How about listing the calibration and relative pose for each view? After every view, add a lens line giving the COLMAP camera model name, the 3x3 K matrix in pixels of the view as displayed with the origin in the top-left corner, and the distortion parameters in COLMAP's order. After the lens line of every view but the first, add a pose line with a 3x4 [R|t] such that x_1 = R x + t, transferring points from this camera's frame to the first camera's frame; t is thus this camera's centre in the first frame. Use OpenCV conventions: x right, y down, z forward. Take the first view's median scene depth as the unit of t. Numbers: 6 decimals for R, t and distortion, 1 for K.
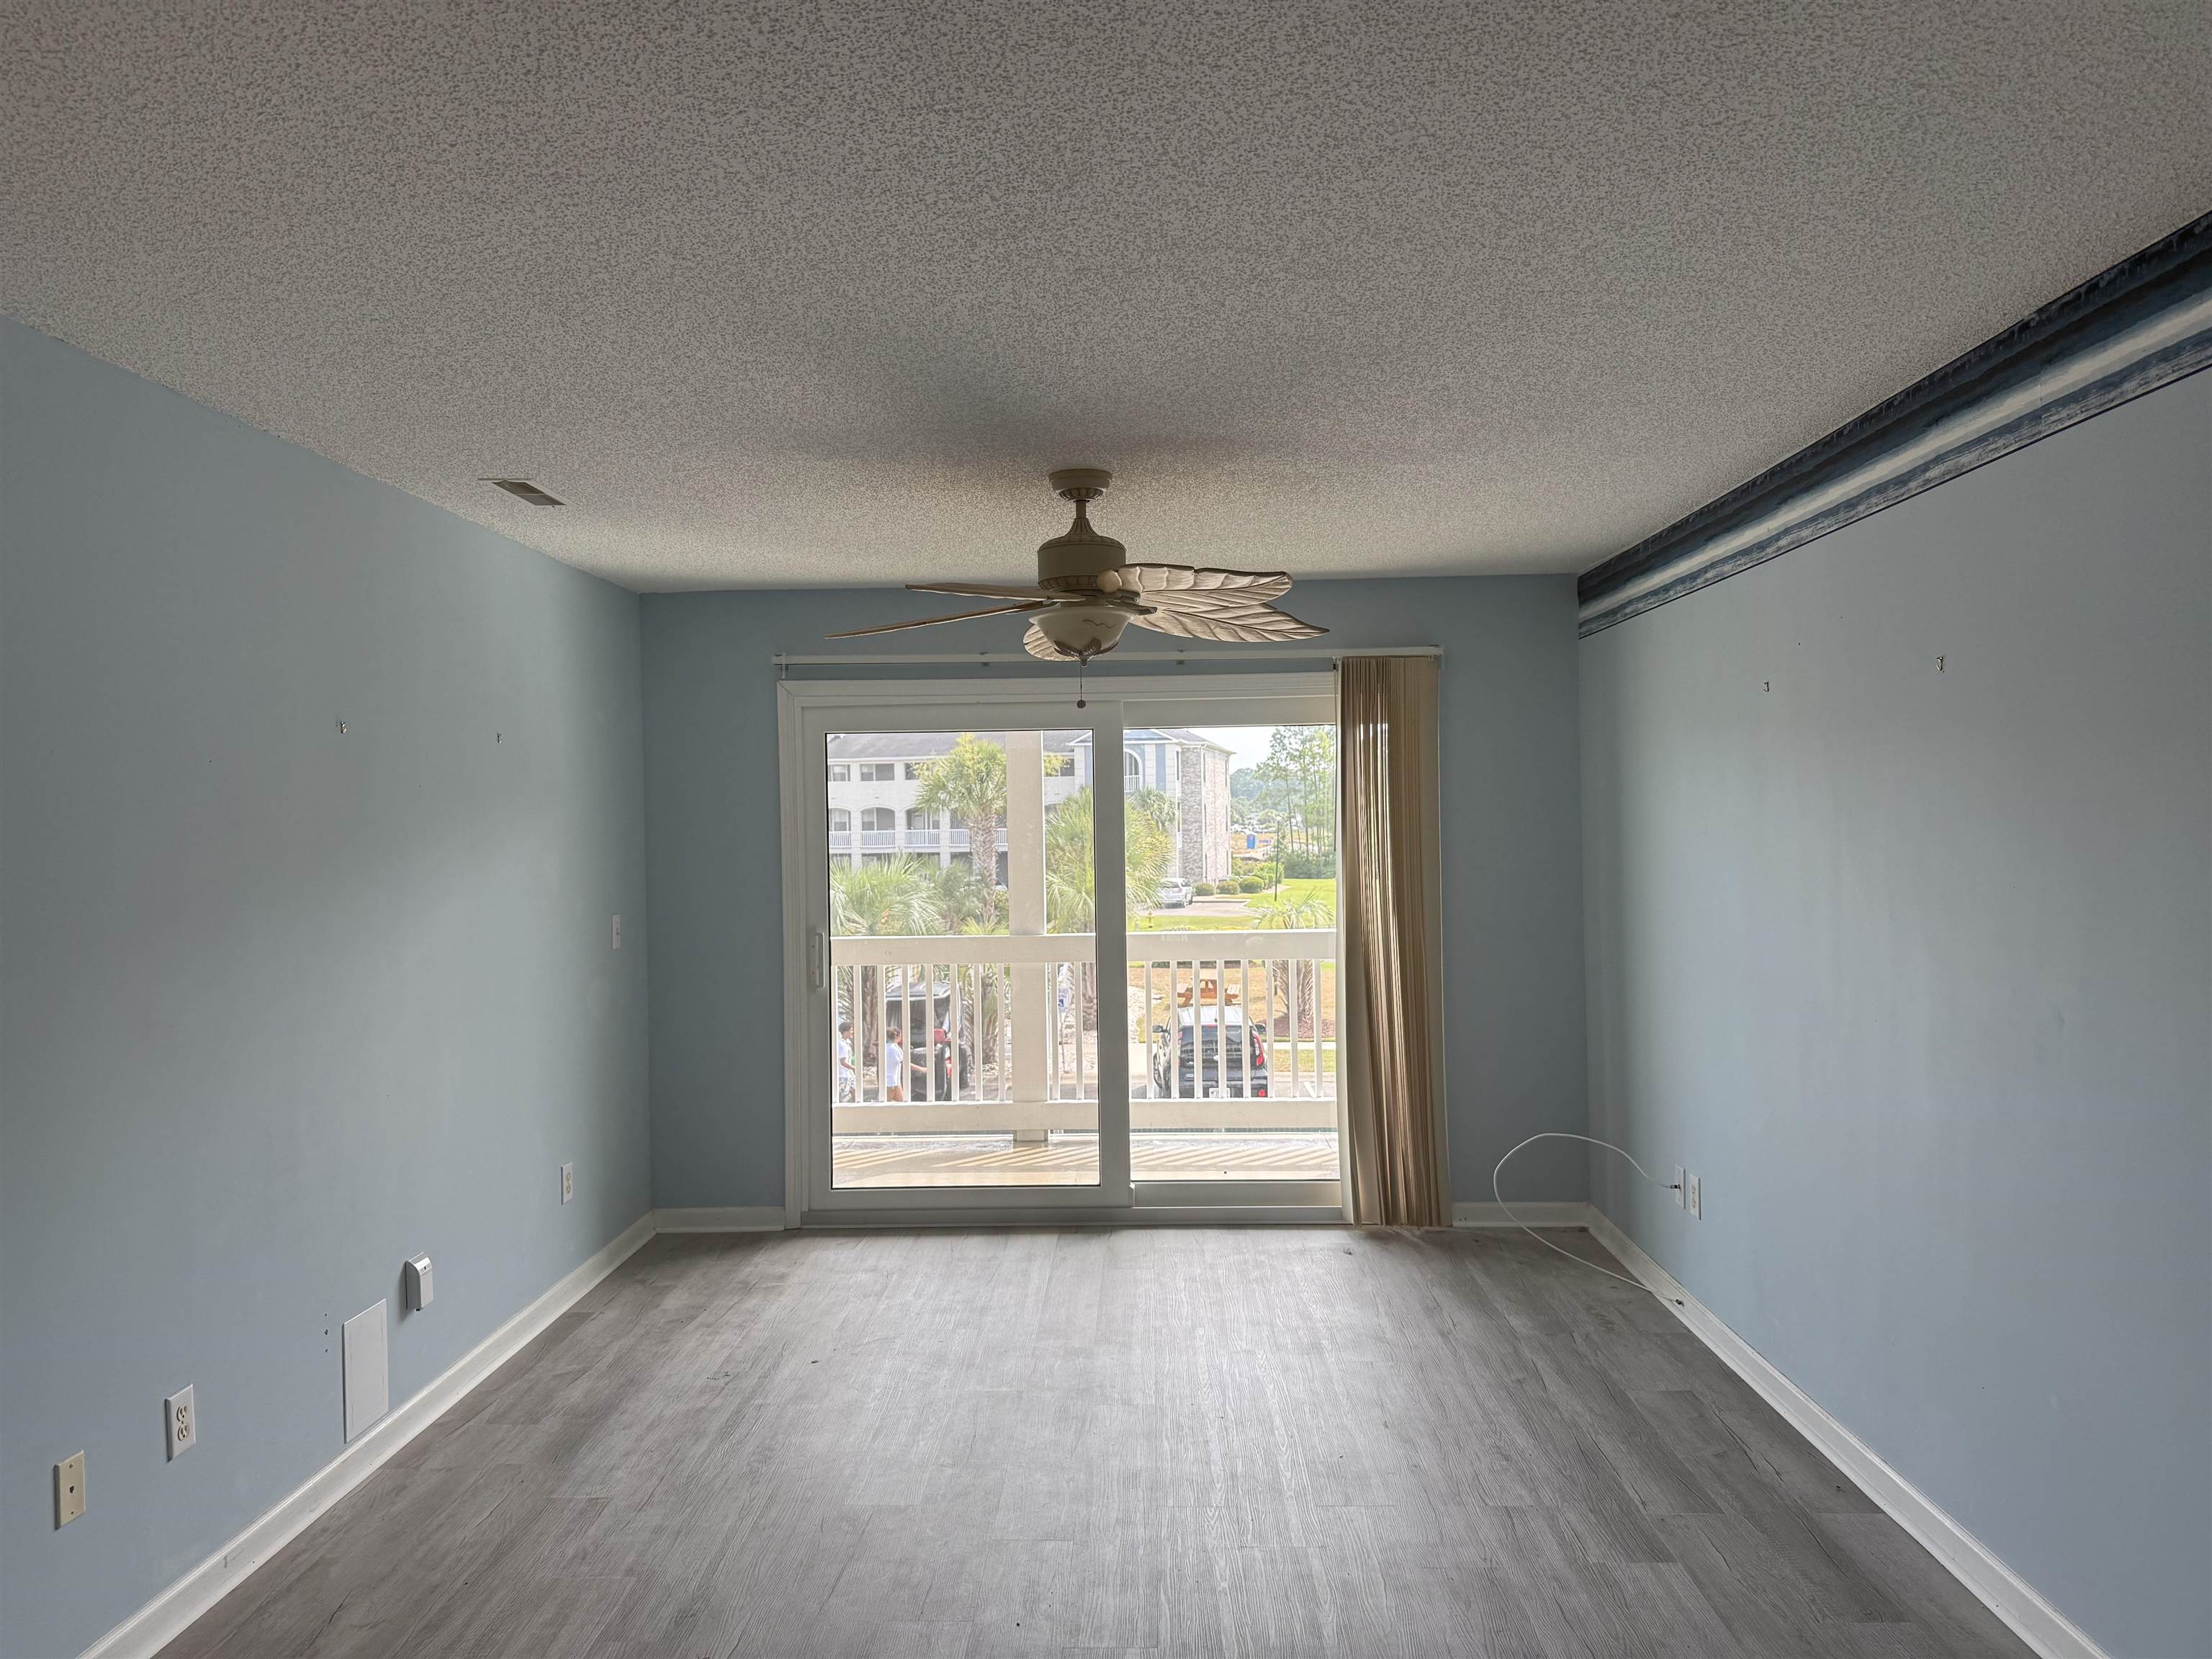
lens RADIAL K [[1552.3, 0, 1106.0], [0, 1552.3, 829.5], [0, 0, 1]] dist [0.163733, -0.249429]
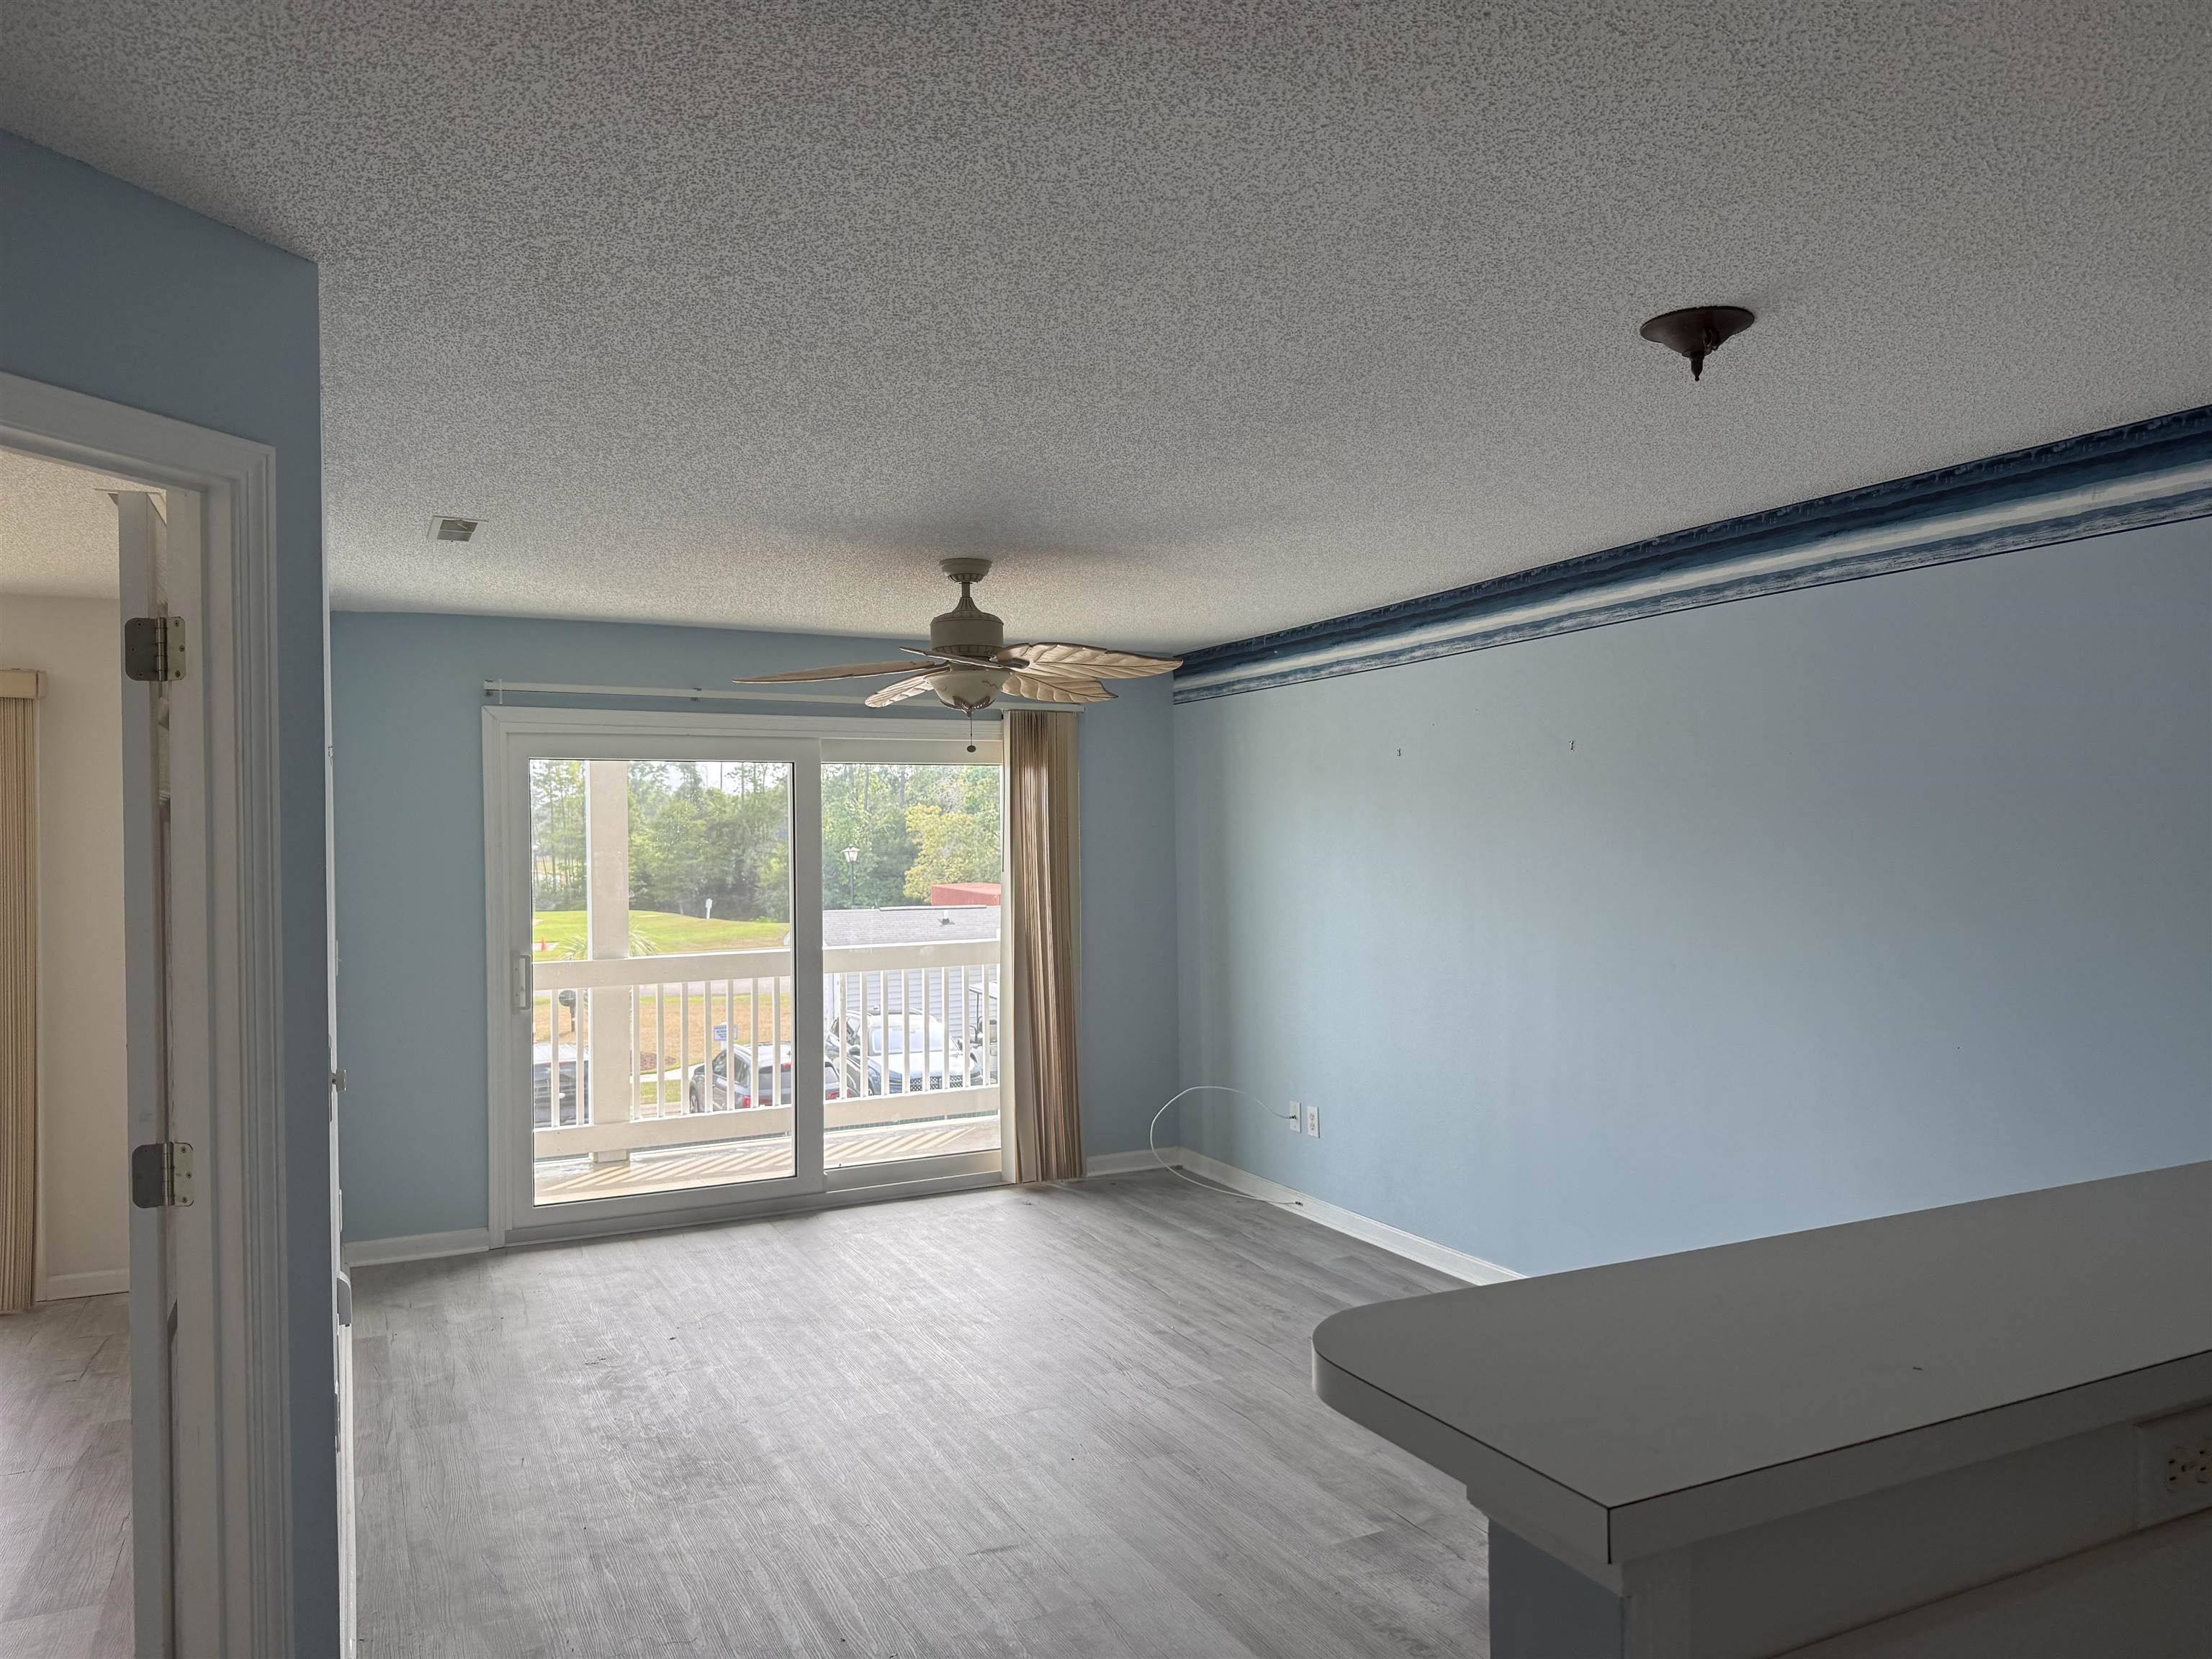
lens RADIAL K [[1552.3, 0, 1106.0], [0, 1552.3, 829.5], [0, 0, 1]] dist [0.163733, -0.249429]
pose [[0.885513, 0.008264, 0.464541, -0.348575], [0.000654, 0.999819, -0.019033, 0.004702], [-0.464615, 0.017158, 0.885347, -0.094118]]
